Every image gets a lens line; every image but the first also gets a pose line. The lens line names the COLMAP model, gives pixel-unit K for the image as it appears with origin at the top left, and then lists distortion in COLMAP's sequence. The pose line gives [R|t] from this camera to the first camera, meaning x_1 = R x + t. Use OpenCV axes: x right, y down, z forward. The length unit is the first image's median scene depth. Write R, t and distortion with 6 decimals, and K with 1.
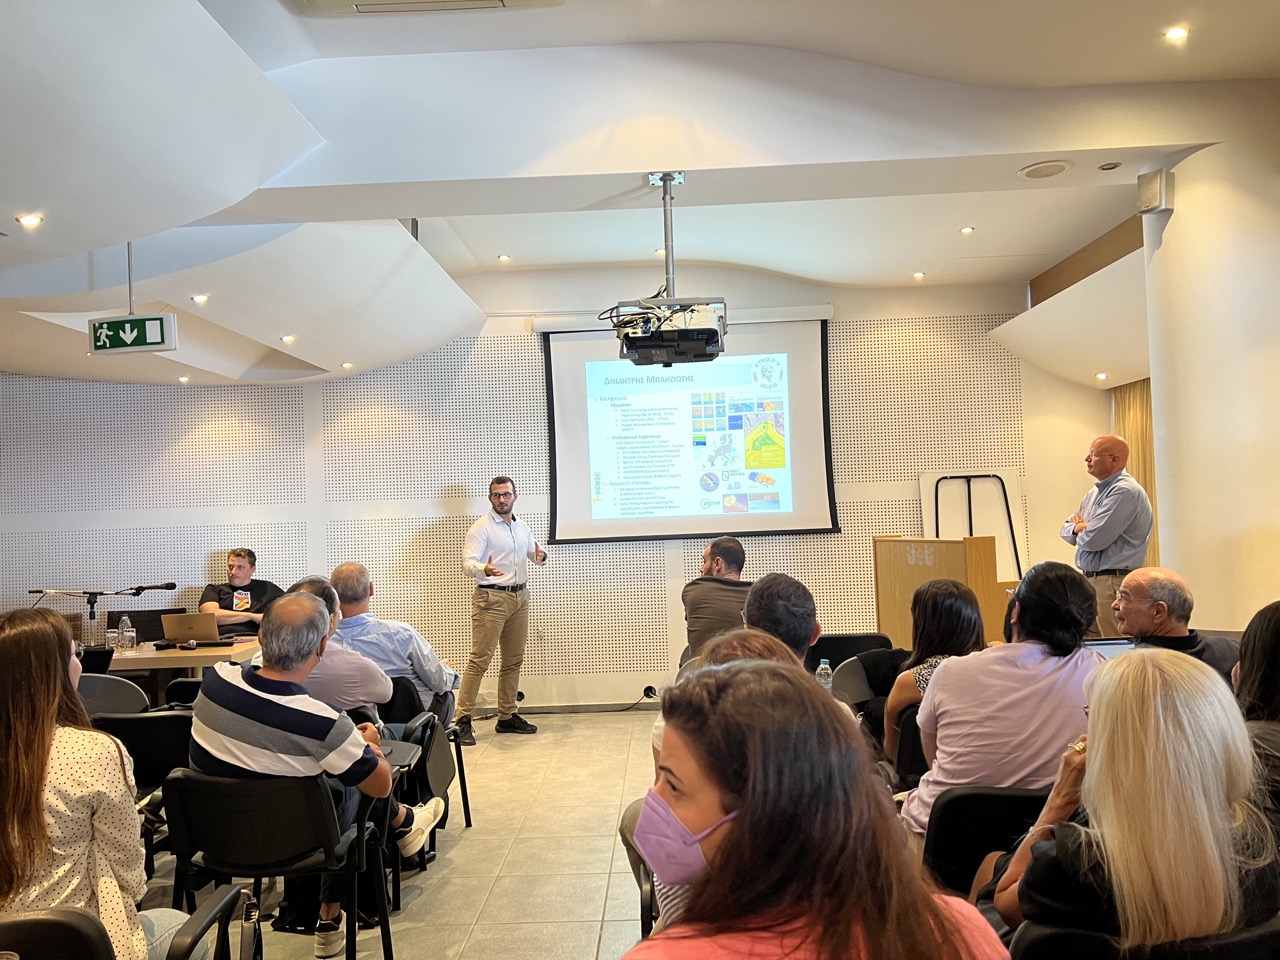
lens RADIAL K [[957.7, 0, 641.9], [0, 957.7, 483.1], [0, 0, 1]] dist [0.076025, -0.086145]
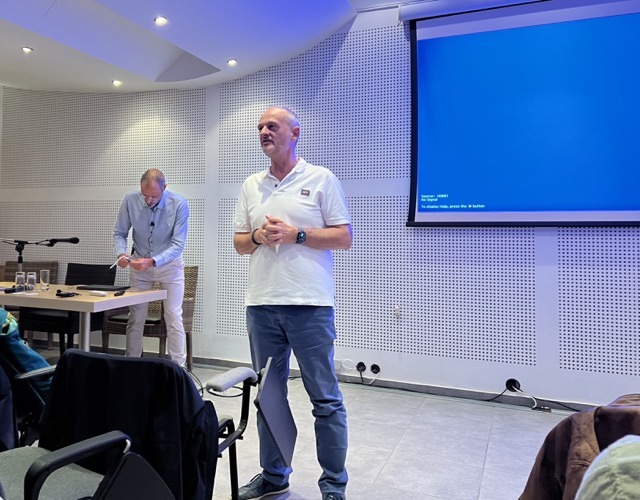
lens RADIAL K [[590.2, 0, 238.7], [0, 590.2, 209.9], [0, 0, 1]] dist [0.024954, 0.000000]
pose [[0.910174, 0.030645, -0.413091, -0.000963], [-0.030446, 0.999511, 0.007066, 0.062258], [0.413106, 0.006146, 0.910662, 0.454270]]
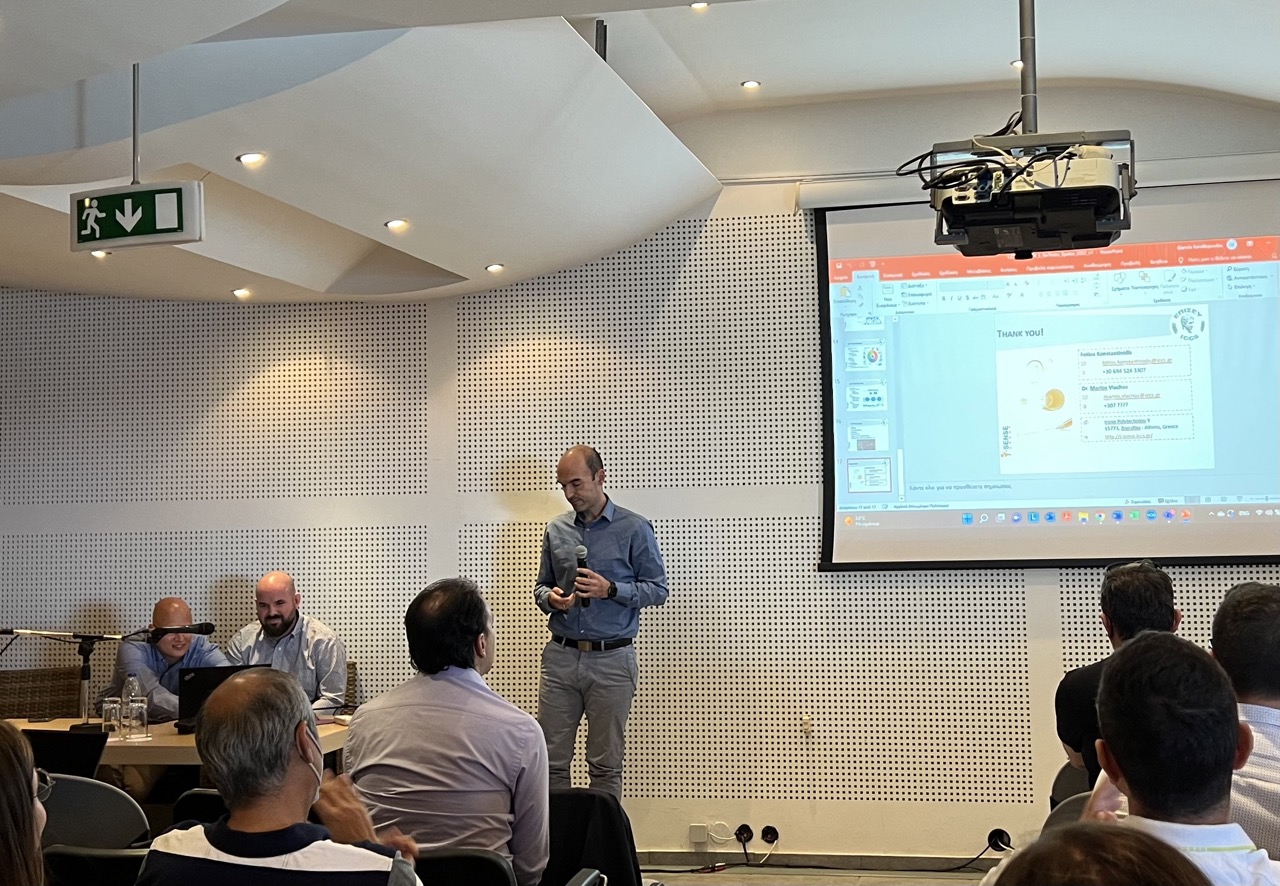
lens RADIAL K [[1573.3, 0, 730.9], [0, 1573.3, 389.2], [0, 0, 1]] dist [0.098564, 0.000000]
pose [[0.986375, 0.002960, -0.164487, 0.007467], [-0.010759, 0.998858, -0.046544, -0.001425], [0.164162, 0.047679, 0.985280, 0.058273]]
